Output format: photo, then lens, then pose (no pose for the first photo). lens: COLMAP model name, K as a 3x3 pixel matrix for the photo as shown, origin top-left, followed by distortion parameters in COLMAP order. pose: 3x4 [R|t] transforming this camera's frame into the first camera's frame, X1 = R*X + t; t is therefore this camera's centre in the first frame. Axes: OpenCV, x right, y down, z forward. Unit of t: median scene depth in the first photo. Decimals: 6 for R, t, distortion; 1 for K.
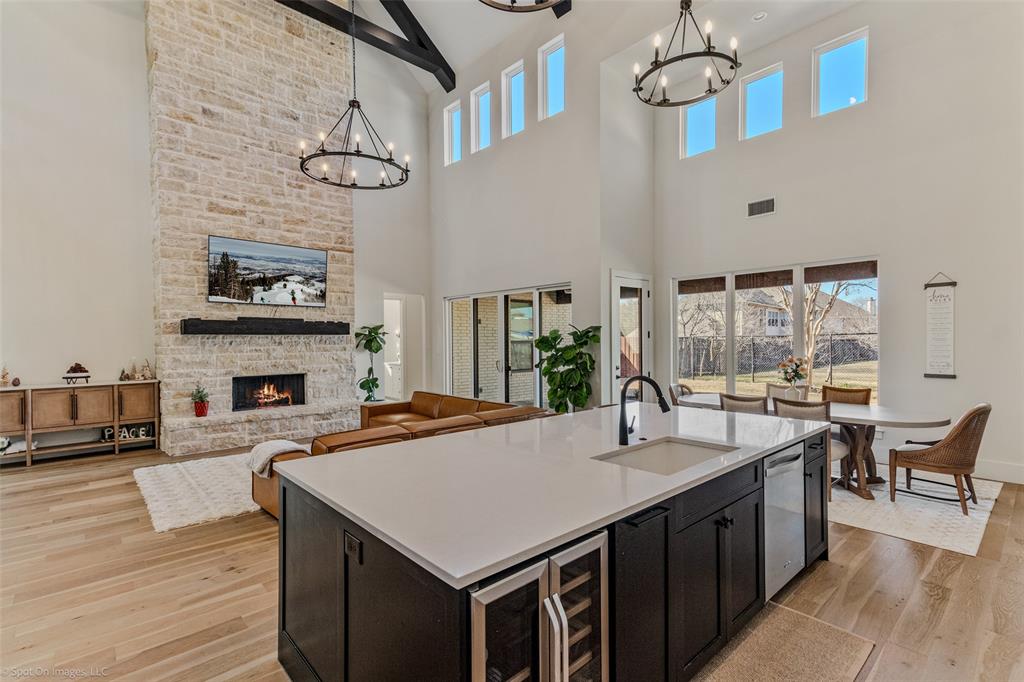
lens RADIAL K [[483.0, 0, 546.5], [0, 483.0, 344.8], [0, 0, 1]] dist [0.026988, -0.000652]
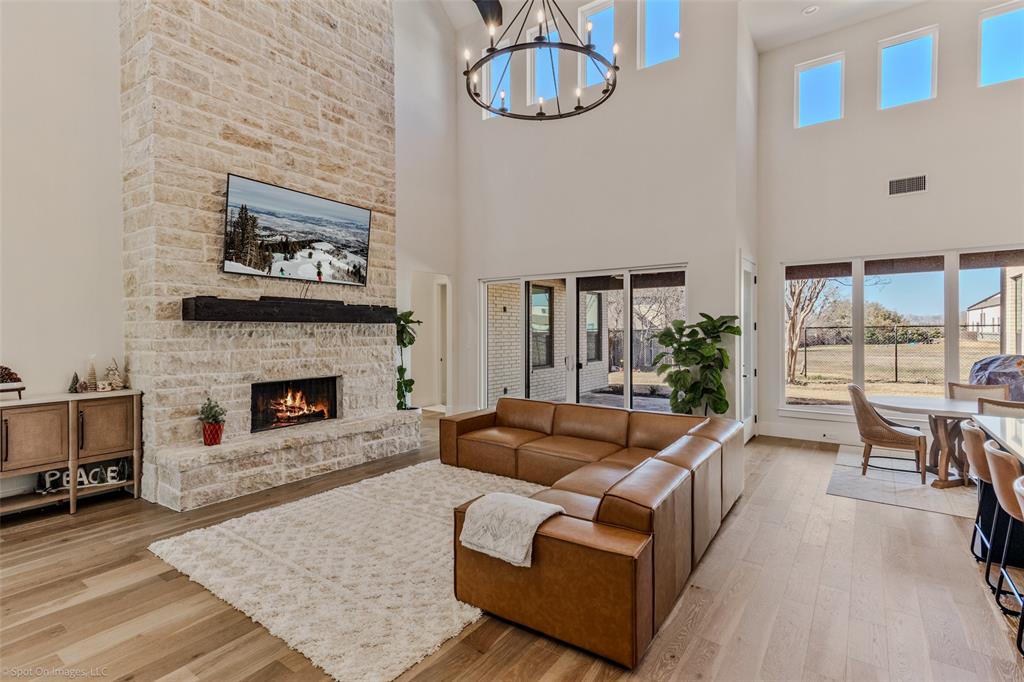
lens RADIAL K [[483.0, 0, 536.6], [0, 483.0, 331.0], [0, 0, 1]] dist [0.026988, -0.000652]
pose [[0.978436, 0.005714, 0.206471, -0.390873], [-0.003290, 0.999922, -0.012081, -0.000839], [-0.206524, 0.011141, 0.978378, 0.244629]]
